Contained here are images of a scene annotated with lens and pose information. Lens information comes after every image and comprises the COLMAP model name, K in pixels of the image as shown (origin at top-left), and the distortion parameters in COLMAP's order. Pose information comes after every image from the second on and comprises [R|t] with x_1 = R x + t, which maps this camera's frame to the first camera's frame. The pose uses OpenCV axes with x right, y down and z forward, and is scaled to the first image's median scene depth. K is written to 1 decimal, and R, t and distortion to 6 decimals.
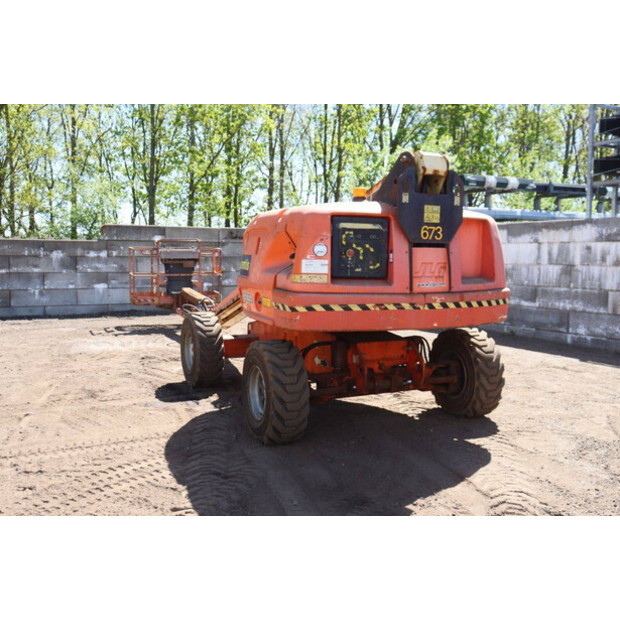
lens RADIAL K [[641.5, 0, 319.1], [0, 641.5, 309.6], [0, 0, 1]] dist [-0.042213, 0.000000]
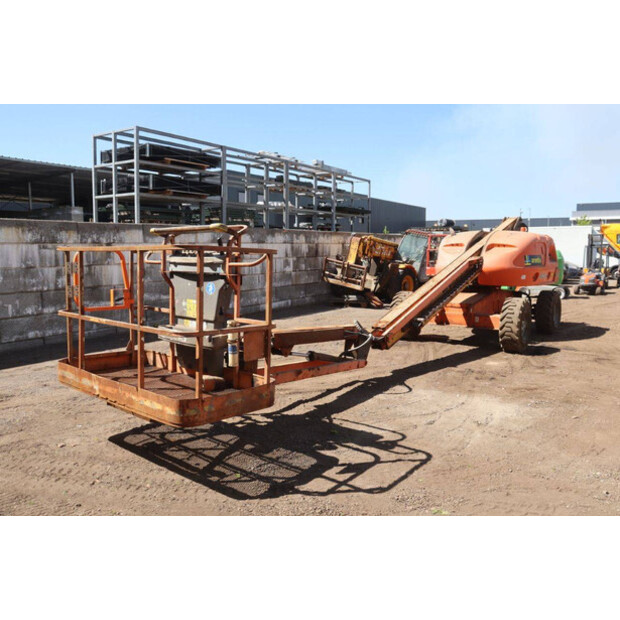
lens RADIAL K [[514.0, 0, 321.1], [0, 514.0, 306.9], [0, 0, 1]] dist [-0.149682, 0.107138]
pose [[-0.468543, -0.103809, 0.877320, -1.362180], [0.076161, 0.984629, 0.157181, -0.259285], [-0.880151, 0.140464, -0.453435, 2.702487]]
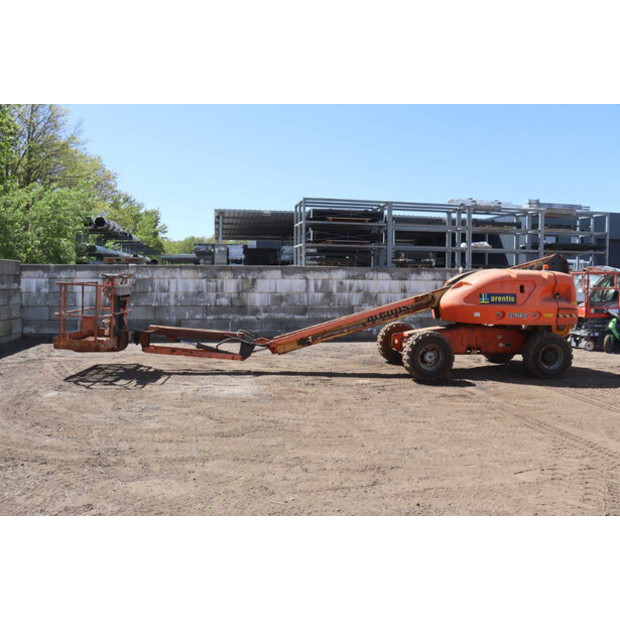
lens RADIAL K [[514.0, 0, 316.4], [0, 514.0, 306.7], [0, 0, 1]] dist [-0.149682, 0.107138]
pose [[0.328700, -0.048109, 0.943208, -2.032455], [0.073735, 0.996961, 0.025155, -0.148423], [-0.941552, 0.061279, 0.331248, 1.225299]]
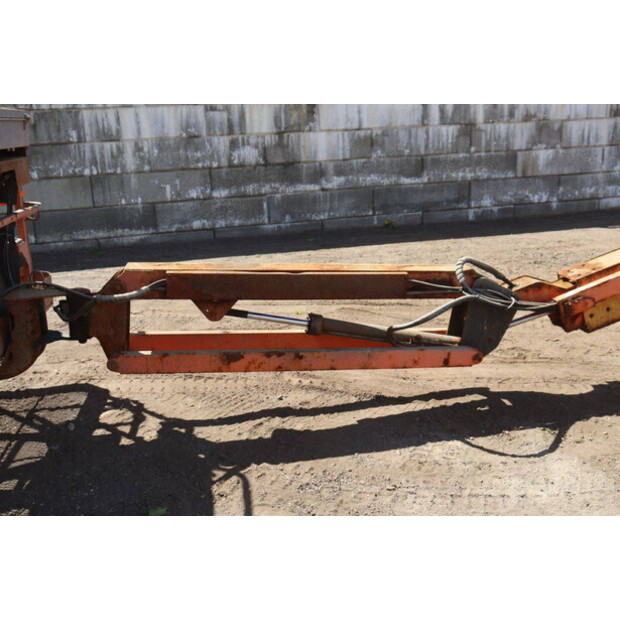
lens RADIAL K [[641.5, 0, 313.2], [0, 641.5, 306.1], [0, 0, 1]] dist [-0.042213, 0.000000]
pose [[0.270865, -0.282601, 0.920200, -1.010510], [0.124045, 0.958213, 0.257762, -0.174959], [-0.954592, 0.044327, 0.294601, 2.065380]]
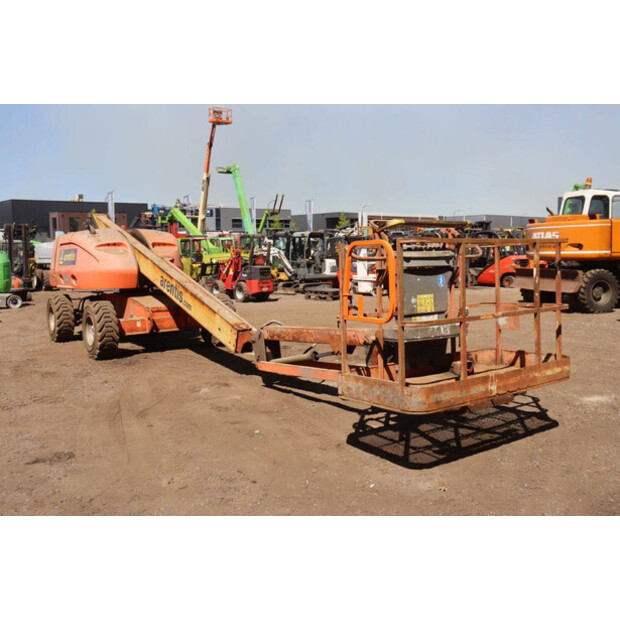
lens RADIAL K [[596.9, 0, 308.6], [0, 596.9, 311.2], [0, 0, 1]] dist [-0.063283, 0.000000]
pose [[-0.980564, 0.029048, -0.194037, -0.180505], [-0.008527, 0.981735, 0.190061, -0.309585], [0.196014, 0.188022, -0.962407, 3.388879]]
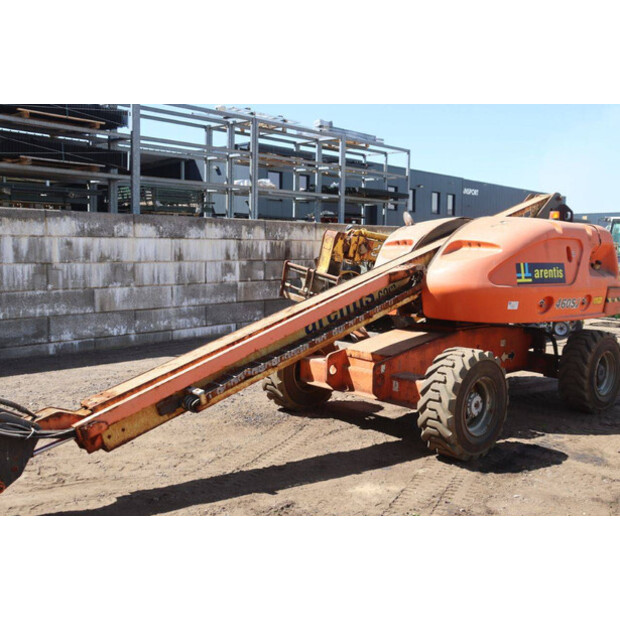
lens RADIAL K [[641.5, 0, 317.9], [0, 641.5, 304.7], [0, 0, 1]] dist [-0.042213, 0.000000]
pose [[-0.298134, -0.092706, 0.950011, -1.131942], [0.069422, 0.990531, 0.118446, -0.193962], [-0.951996, 0.101265, -0.288875, 1.944389]]
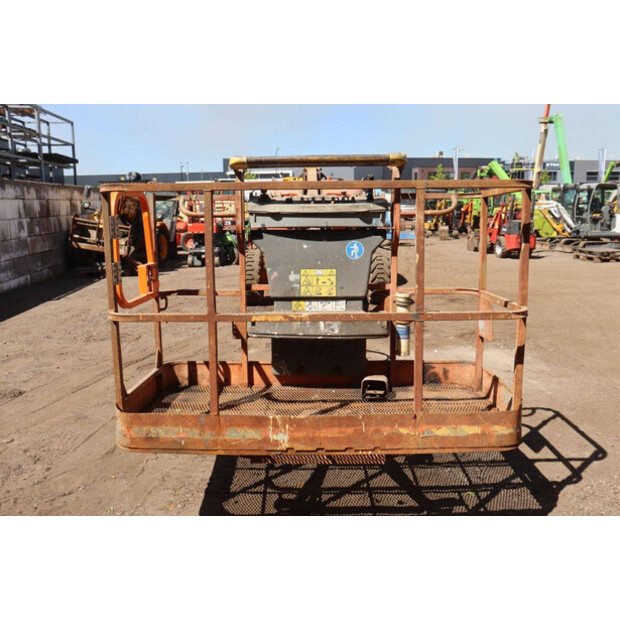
lens RADIAL K [[533.8, 0, 316.9], [0, 533.8, 306.8], [0, 0, 1]] dist [-0.089177, 0.042024]
pose [[-0.912464, -0.071834, 0.402802, -0.776445], [0.043468, 0.961877, 0.270004, -0.272030], [-0.406842, 0.263878, -0.874556, 3.014887]]
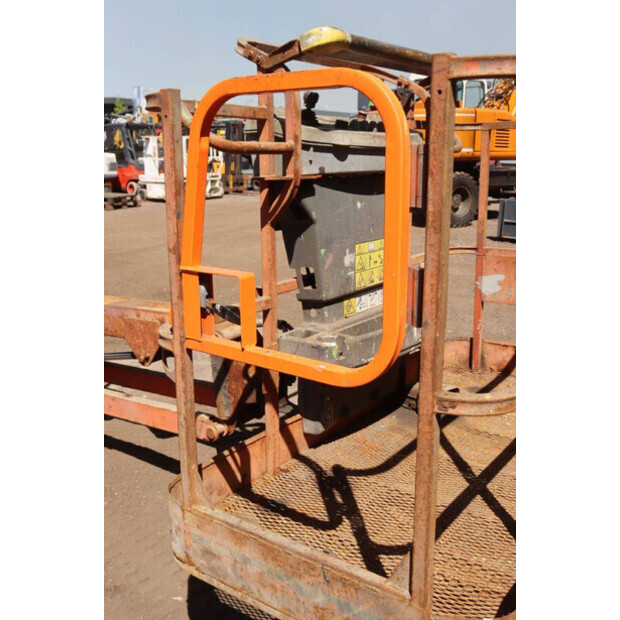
lens RADIAL K [[641.5, 0, 306.0], [0, 641.5, 311.1], [0, 0, 1]] dist [-0.042213, 0.000000]
pose [[-0.862805, 0.111304, -0.493131, -0.302176], [-0.063817, 0.943678, 0.324653, -0.246762], [0.501492, 0.311583, -0.807107, 2.836074]]
